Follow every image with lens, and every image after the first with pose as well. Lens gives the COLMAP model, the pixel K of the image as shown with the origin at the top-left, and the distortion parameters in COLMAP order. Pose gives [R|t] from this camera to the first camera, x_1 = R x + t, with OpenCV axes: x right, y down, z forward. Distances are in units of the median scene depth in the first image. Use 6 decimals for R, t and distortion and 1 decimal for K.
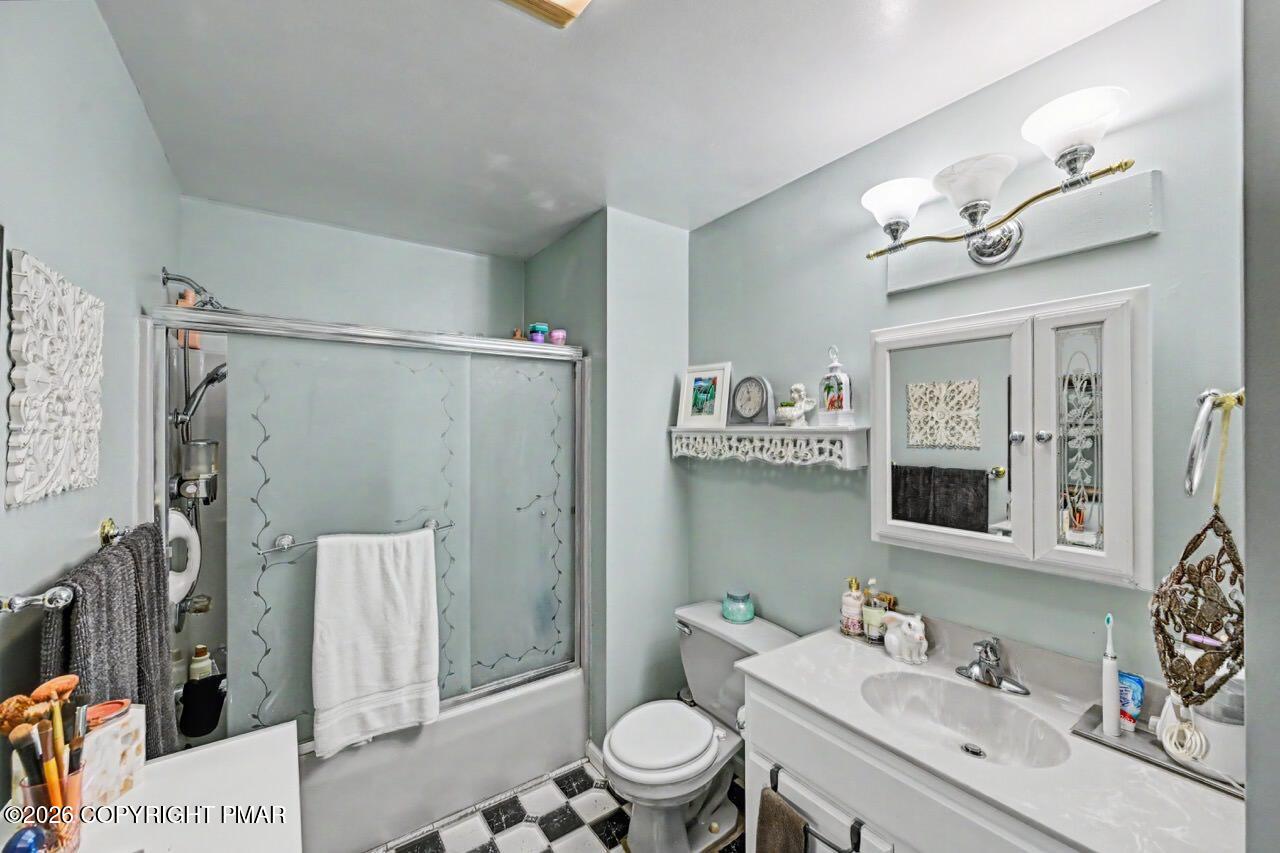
lens RADIAL K [[507.6, 0, 643.1], [0, 507.6, 421.4], [0, 0, 1]] dist [-0.000611, 0.000383]
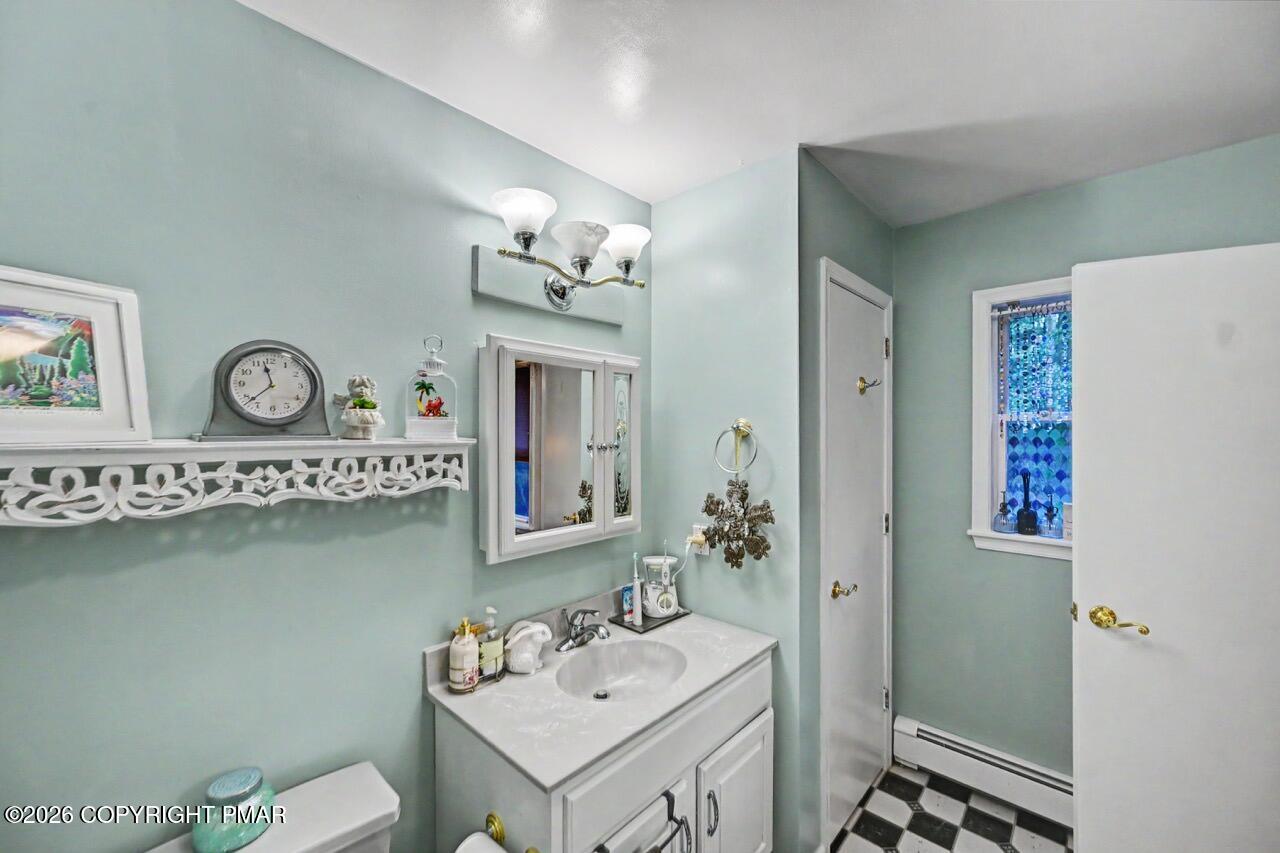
lens RADIAL K [[507.6, 0, 641.1], [0, 507.6, 439.1], [0, 0, 1]] dist [-0.000611, 0.000383]
pose [[-0.231265, 0.011869, 0.972818, -0.402882], [0.005139, 0.999927, -0.010978, 0.017900], [-0.972877, 0.002460, -0.231309, 0.790798]]
